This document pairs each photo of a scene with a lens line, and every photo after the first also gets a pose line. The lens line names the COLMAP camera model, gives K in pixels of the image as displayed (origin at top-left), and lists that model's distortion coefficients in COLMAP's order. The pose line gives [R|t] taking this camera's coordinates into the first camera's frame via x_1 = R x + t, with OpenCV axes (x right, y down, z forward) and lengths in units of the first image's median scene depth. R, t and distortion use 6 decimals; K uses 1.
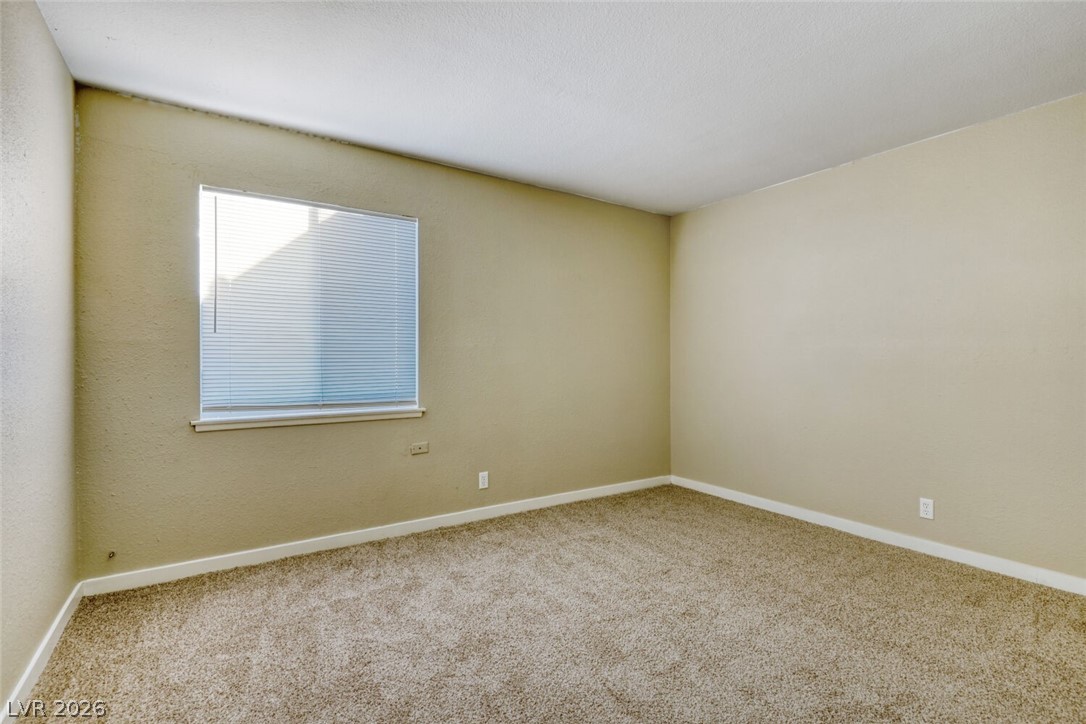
lens RADIAL K [[510.1, 0, 541.8], [0, 510.1, 355.9], [0, 0, 1]] dist [-0.001203, -0.000525]
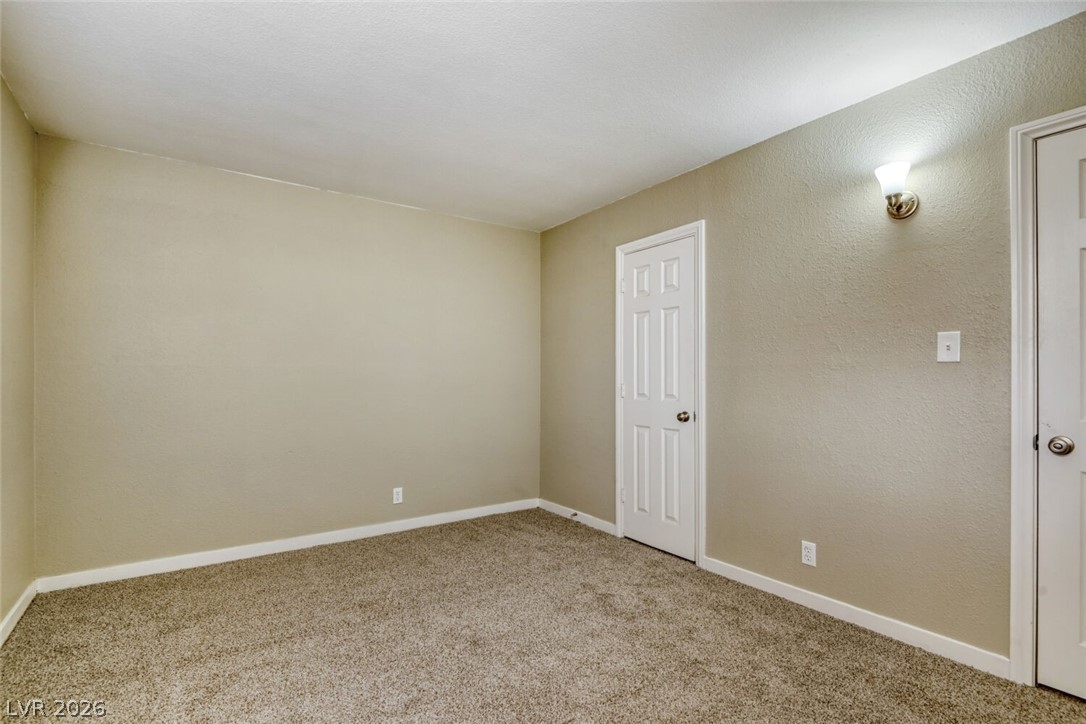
lens RADIAL K [[510.1, 0, 541.8], [0, 510.1, 355.9], [0, 0, 1]] dist [-0.001203, -0.000525]
pose [[-0.019454, 0.037954, 0.999090, -0.456261], [-0.002325, 0.999275, -0.038006, 0.000569], [-0.999808, -0.003062, -0.019351, 0.576804]]
